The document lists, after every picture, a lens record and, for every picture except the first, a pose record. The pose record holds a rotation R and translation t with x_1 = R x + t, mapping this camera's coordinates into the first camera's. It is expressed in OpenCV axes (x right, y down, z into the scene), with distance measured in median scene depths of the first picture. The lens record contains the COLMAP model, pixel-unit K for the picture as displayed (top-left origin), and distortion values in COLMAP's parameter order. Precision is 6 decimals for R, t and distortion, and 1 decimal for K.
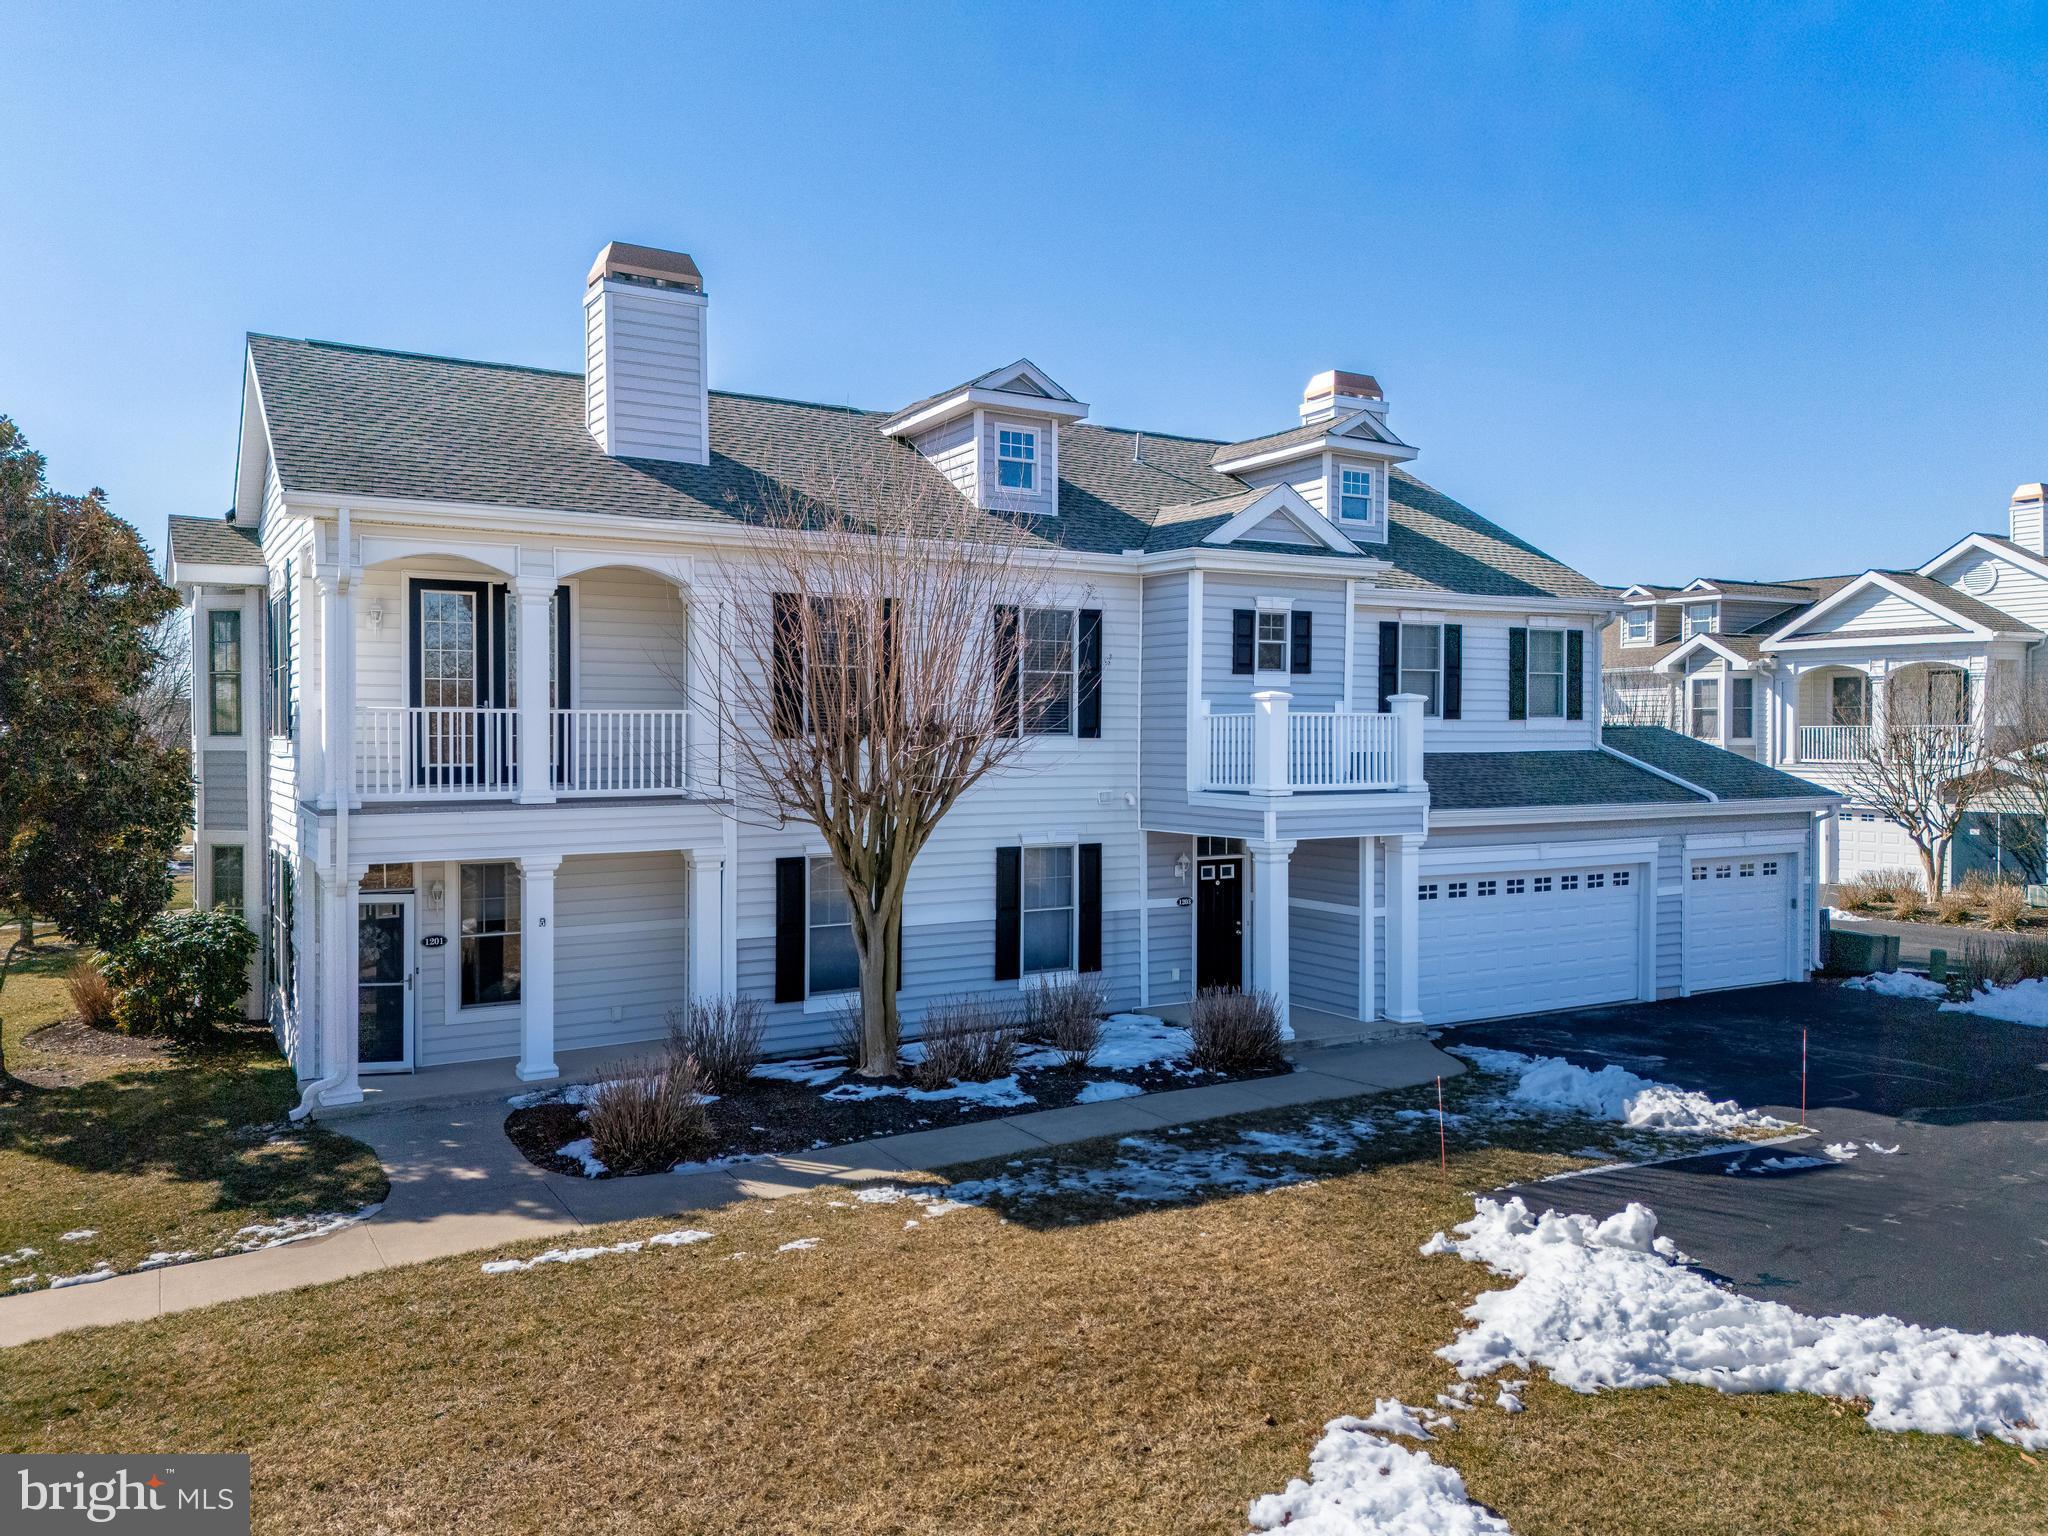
lens RADIAL K [[1505.1, 0, 1024.0], [0, 1505.1, 768.0], [0, 0, 1]] dist [0.096026, -0.112281]
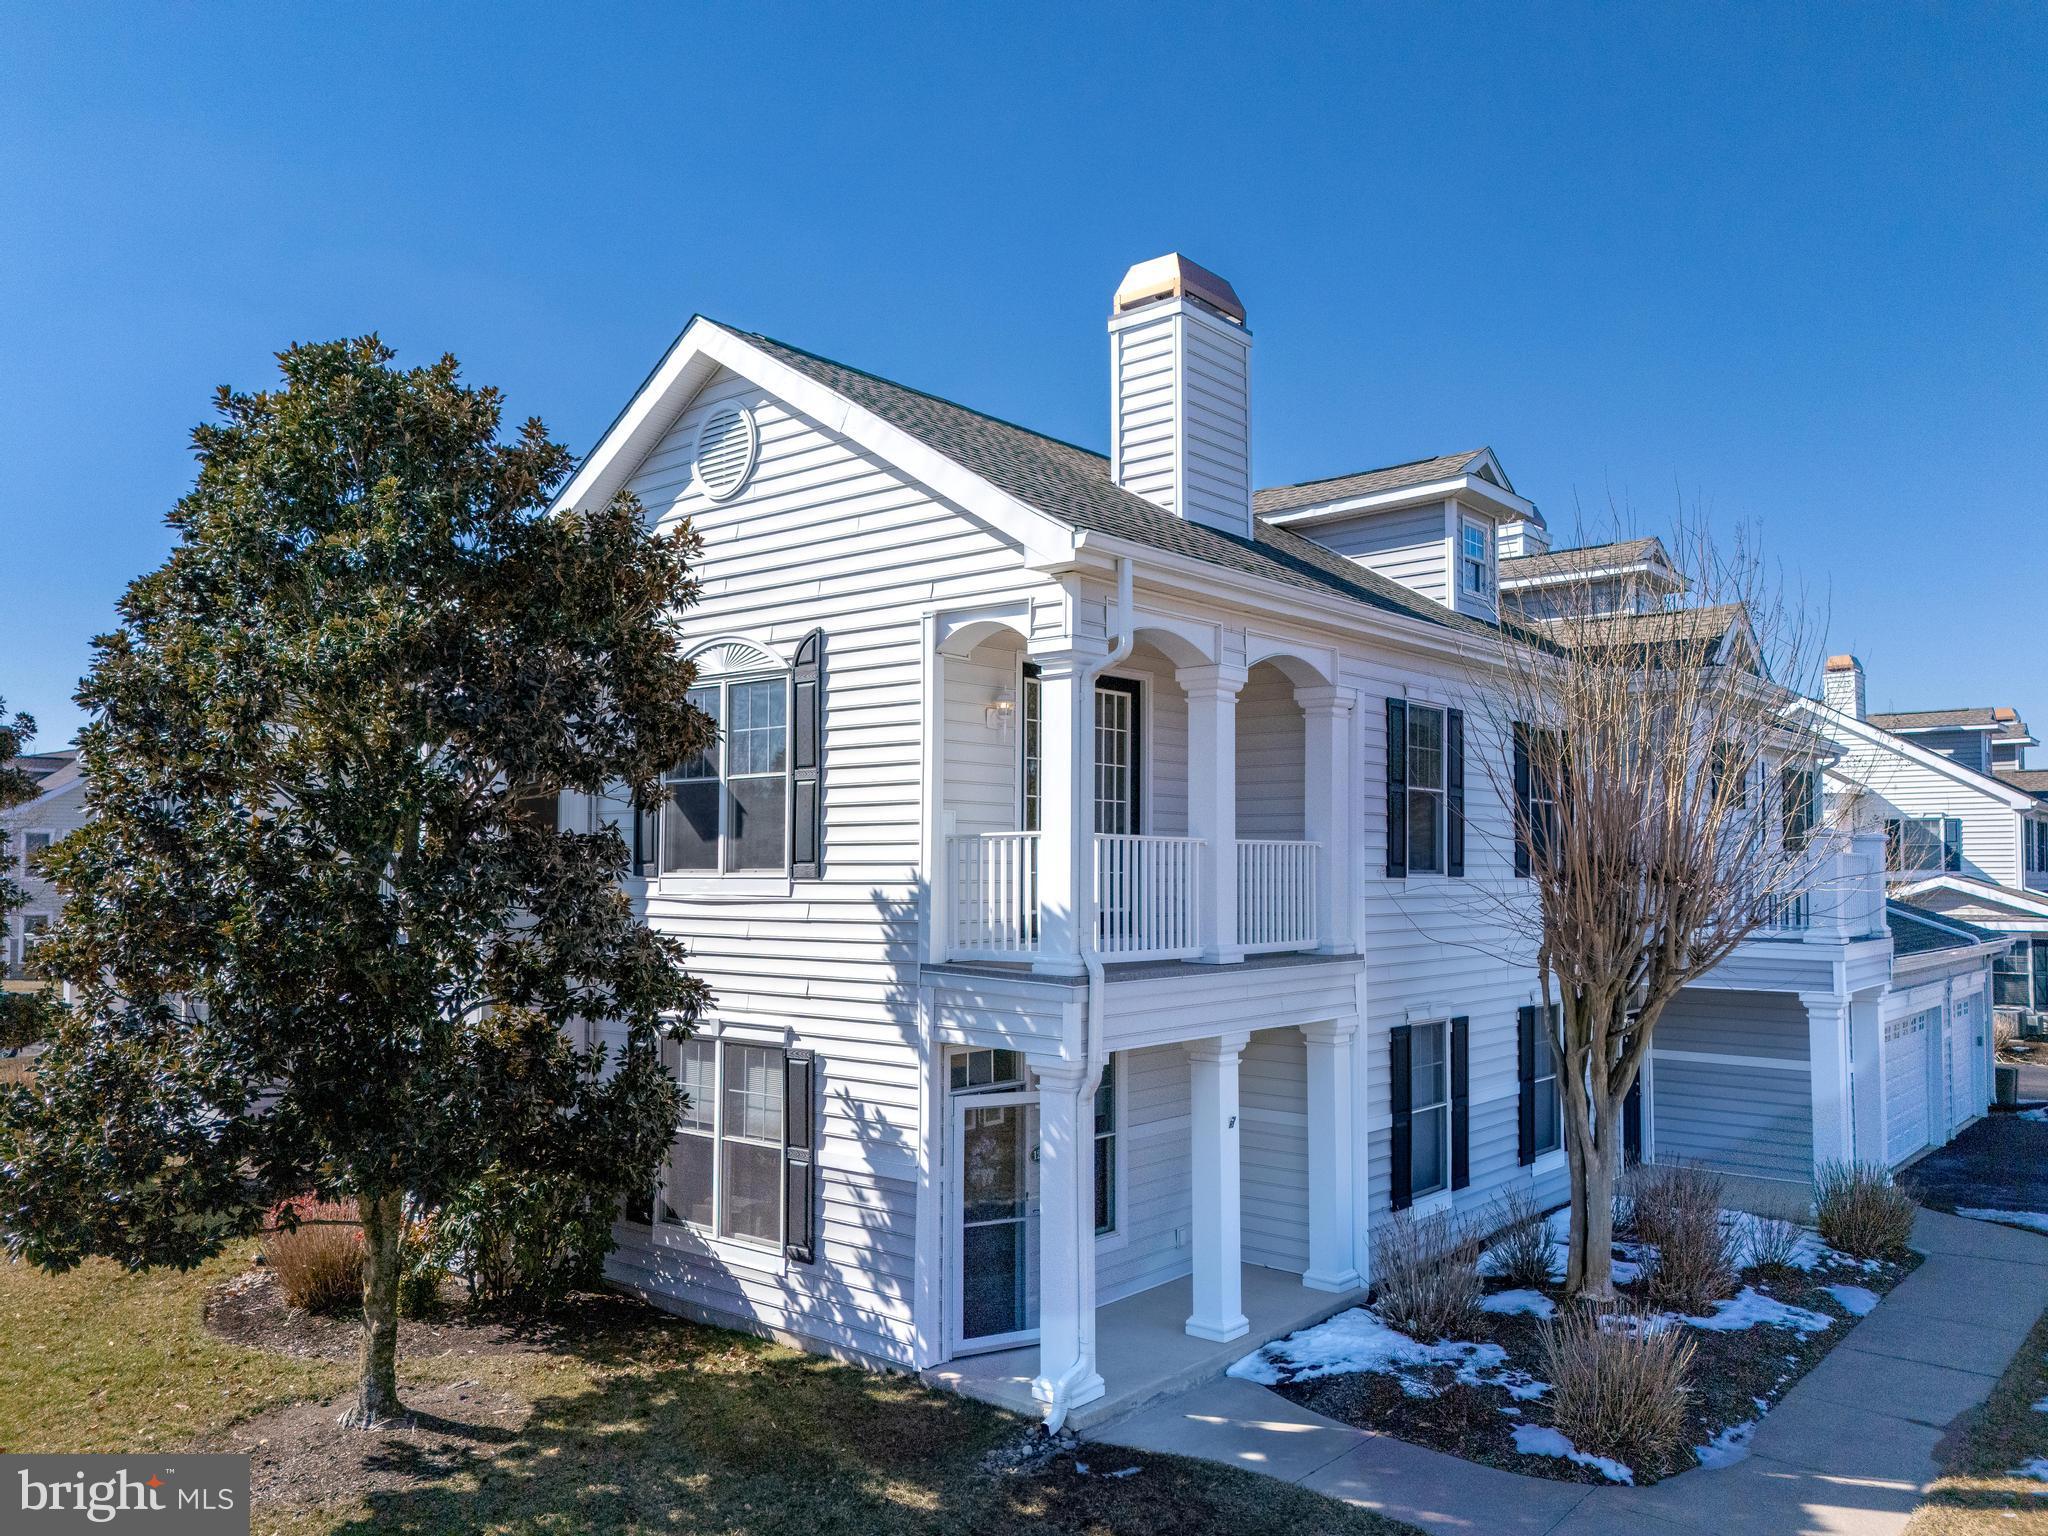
lens RADIAL K [[1530.6, 0, 1020.9], [0, 1530.6, 822.3], [0, 0, 1]] dist [0.041872, -0.000313]
pose [[0.945152, 0.014021, 0.326331, -0.559792], [0.004848, 0.998366, -0.056938, -0.003668], [-0.326596, 0.055397, 0.943539, 0.265014]]
